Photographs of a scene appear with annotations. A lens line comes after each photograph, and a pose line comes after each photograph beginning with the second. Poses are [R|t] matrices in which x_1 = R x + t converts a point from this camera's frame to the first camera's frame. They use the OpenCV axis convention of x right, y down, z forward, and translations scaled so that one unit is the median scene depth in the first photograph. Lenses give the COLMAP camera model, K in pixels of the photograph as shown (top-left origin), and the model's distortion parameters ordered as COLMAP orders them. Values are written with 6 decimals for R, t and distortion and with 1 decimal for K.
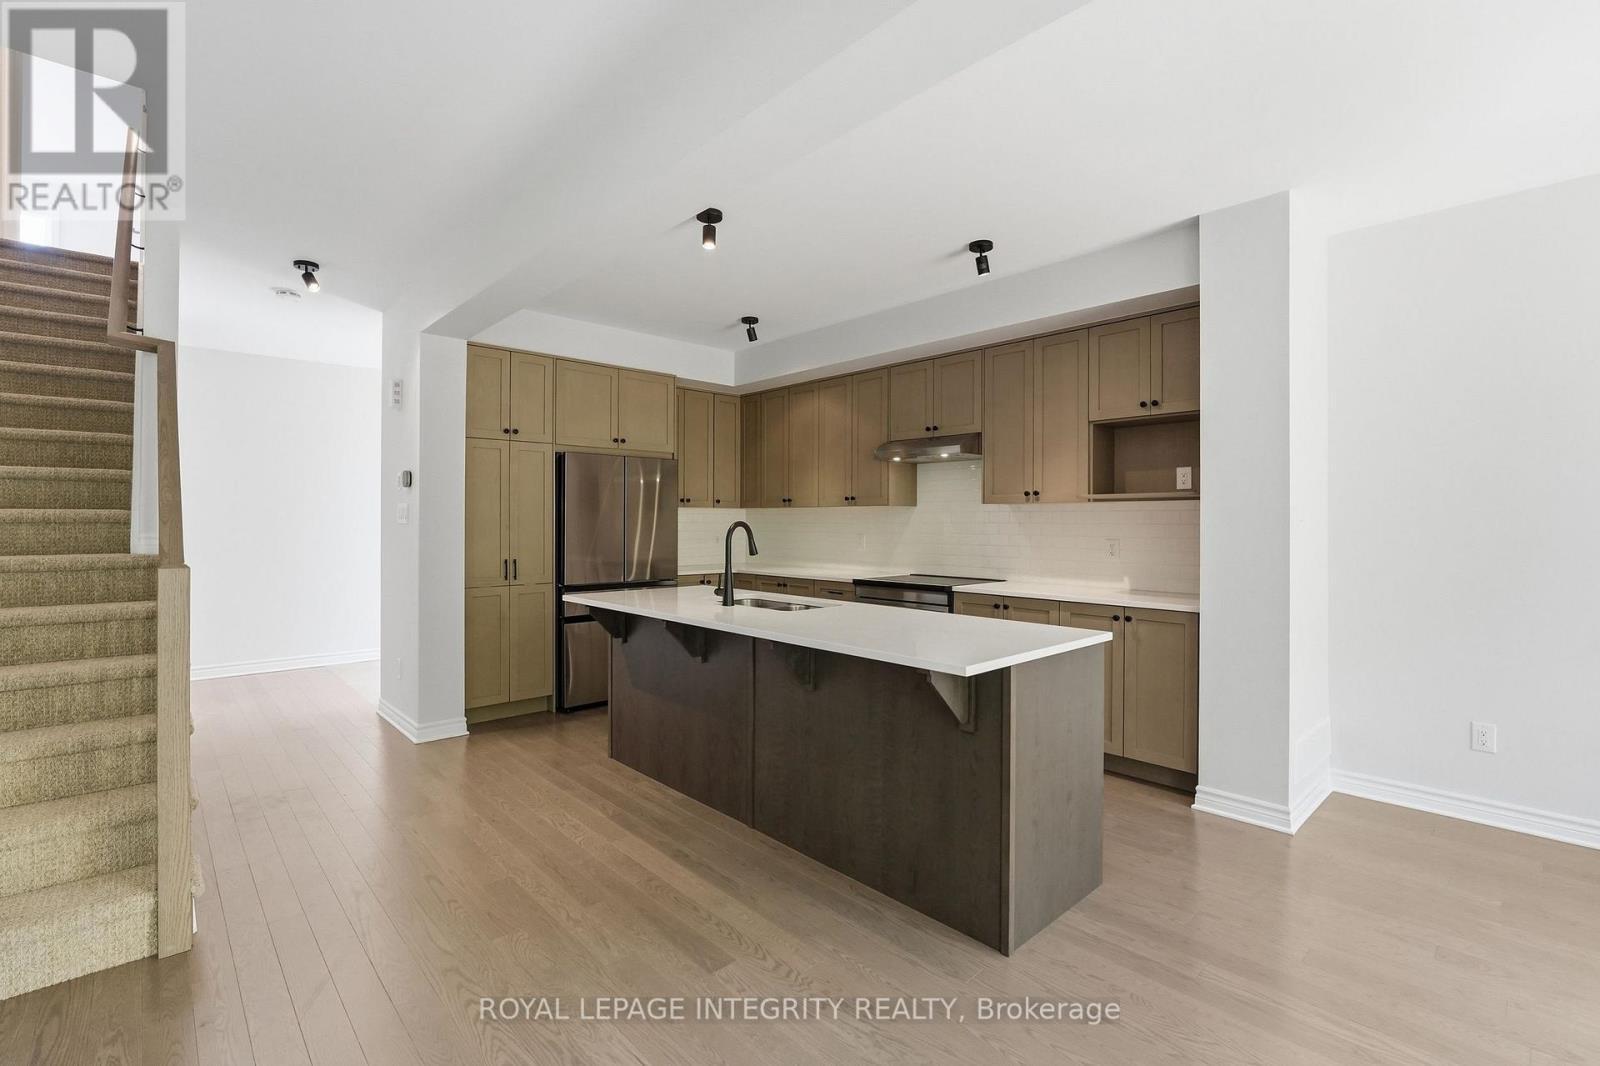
lens RADIAL K [[725.1, 0, 801.7], [0, 725.1, 520.5], [0, 0, 1]] dist [-0.018058, -0.000128]
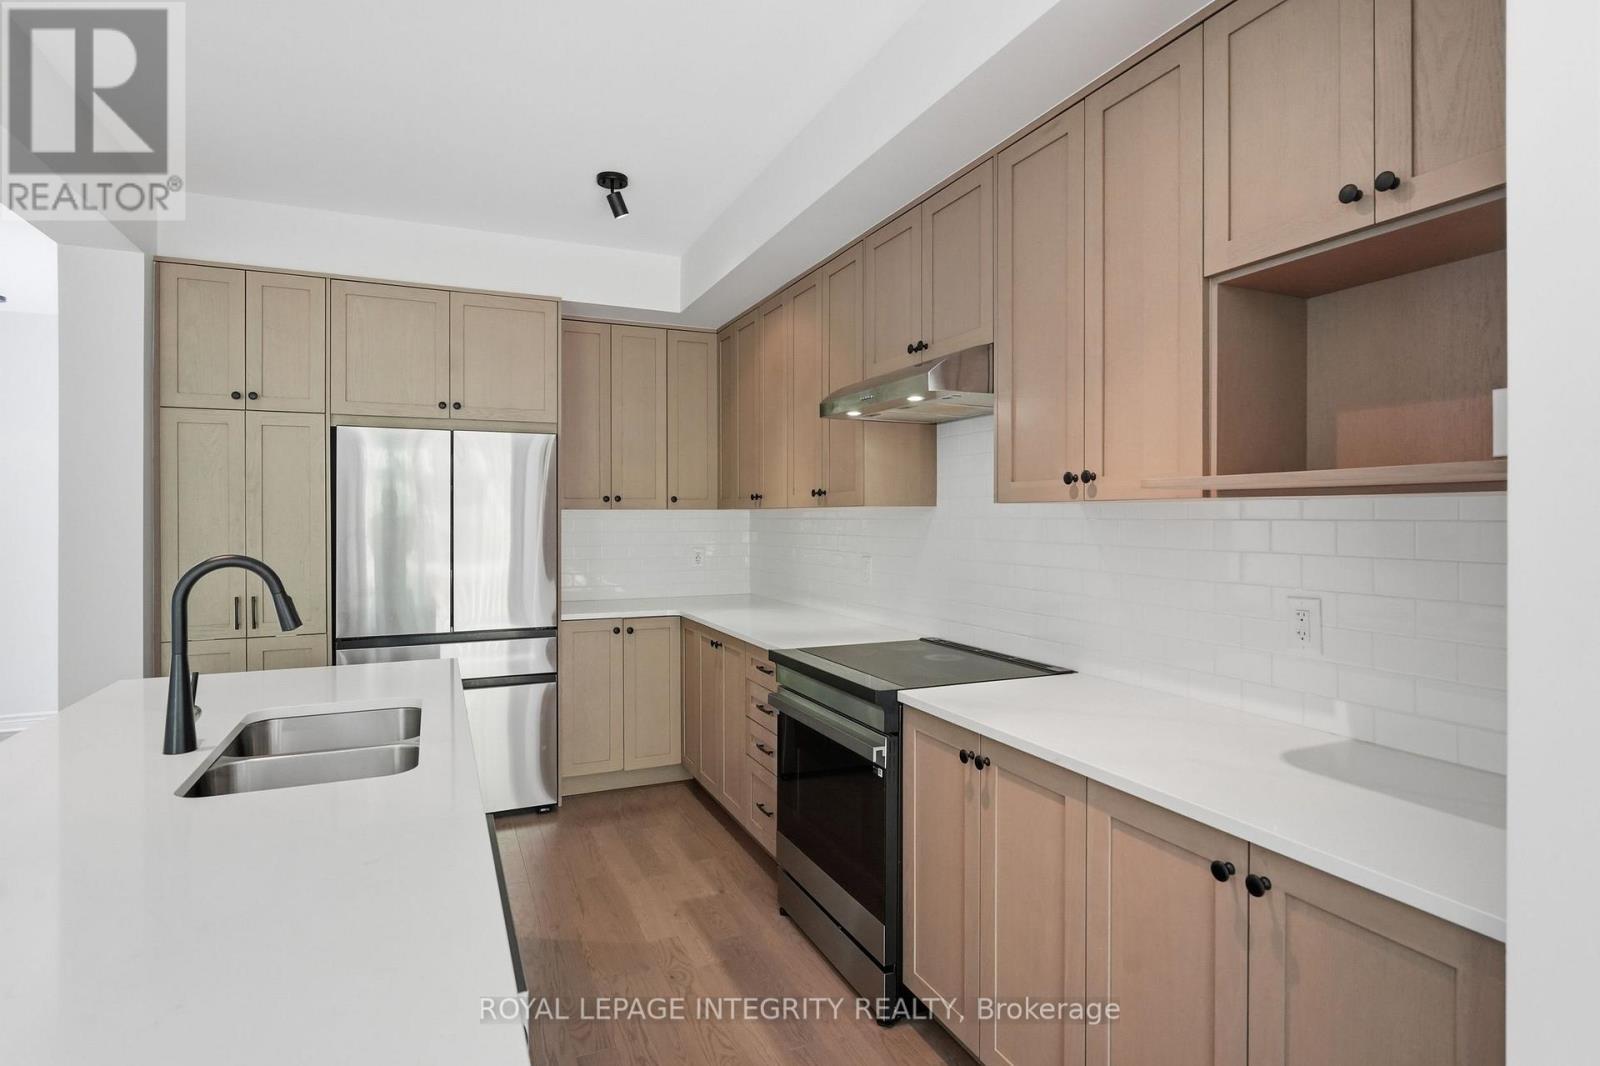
lens RADIAL K [[826.4, 0, 804.7], [0, 826.4, 510.9], [0, 0, 1]] dist [-0.001578, -0.000137]
pose [[0.943374, -0.006044, -0.331676, 0.307505], [0.004415, 0.999974, -0.005665, -0.015810], [0.331701, 0.003879, 0.943376, 0.482595]]
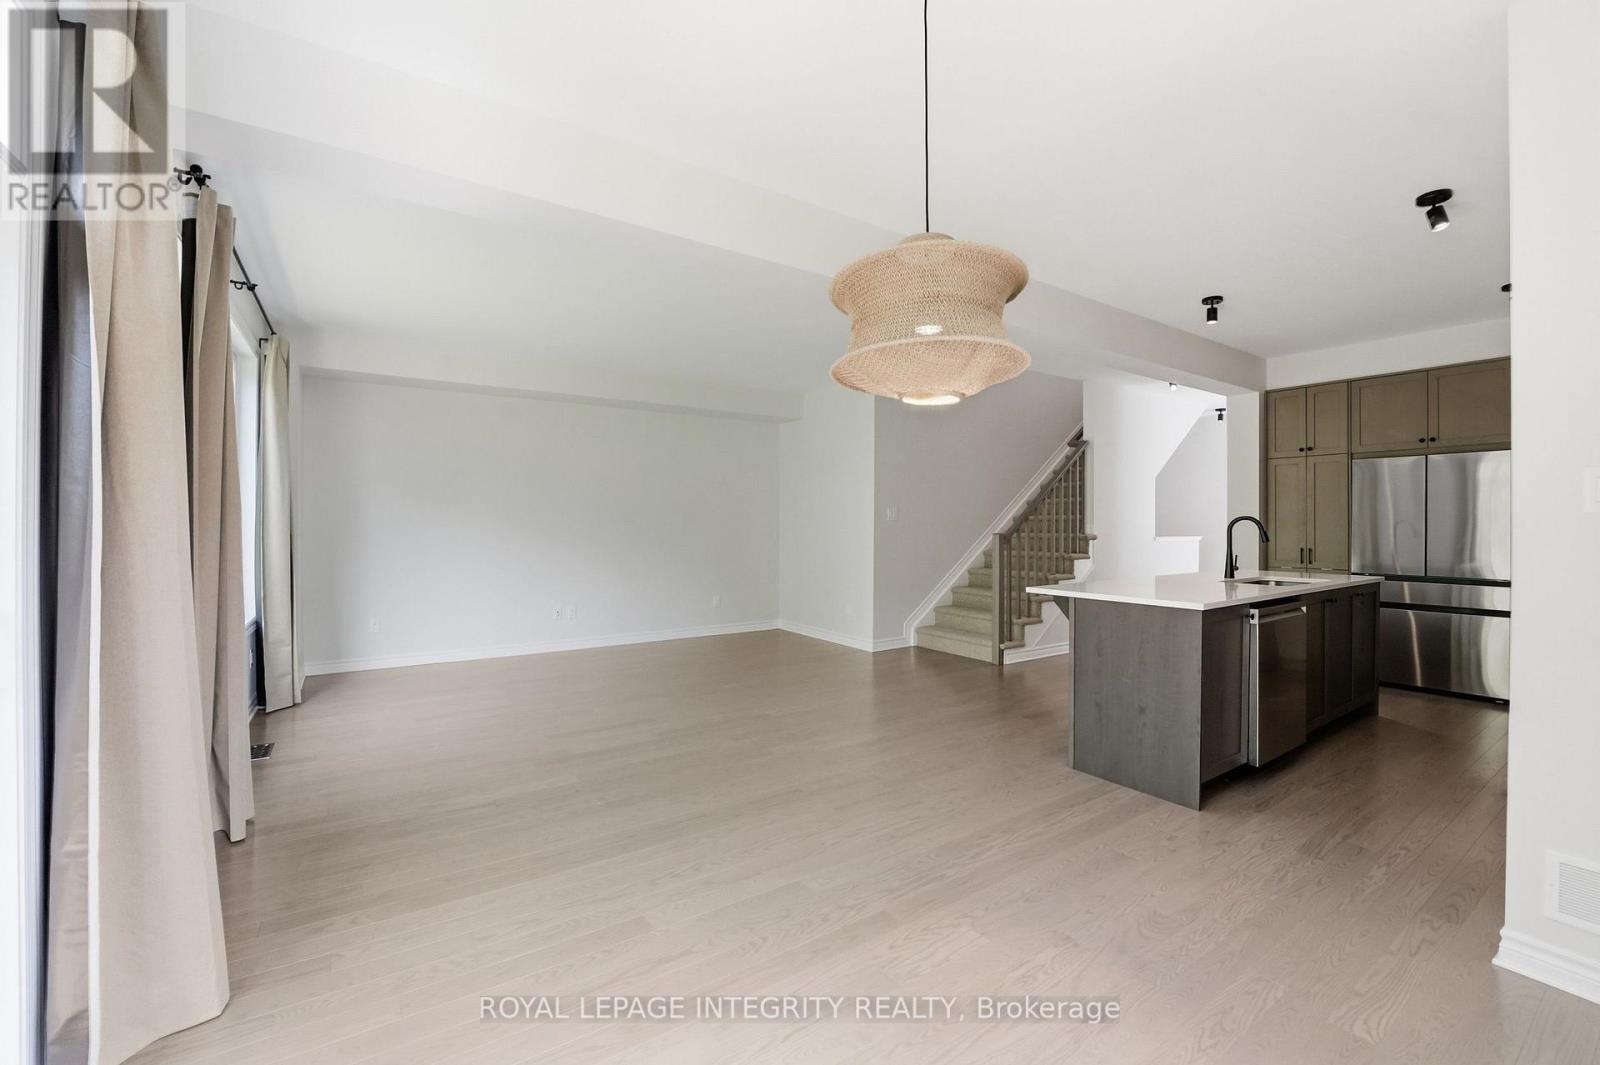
lens RADIAL K [[663.1, 0, 800.0], [0, 663.1, 532.5], [0, 0, 1]] dist [-0.000924, -0.000017]
pose [[-0.161156, 0.007526, -0.986900, 0.930161], [-0.000055, 0.999971, 0.007635, 0.017048], [0.986929, 0.001285, -0.161151, 0.298606]]
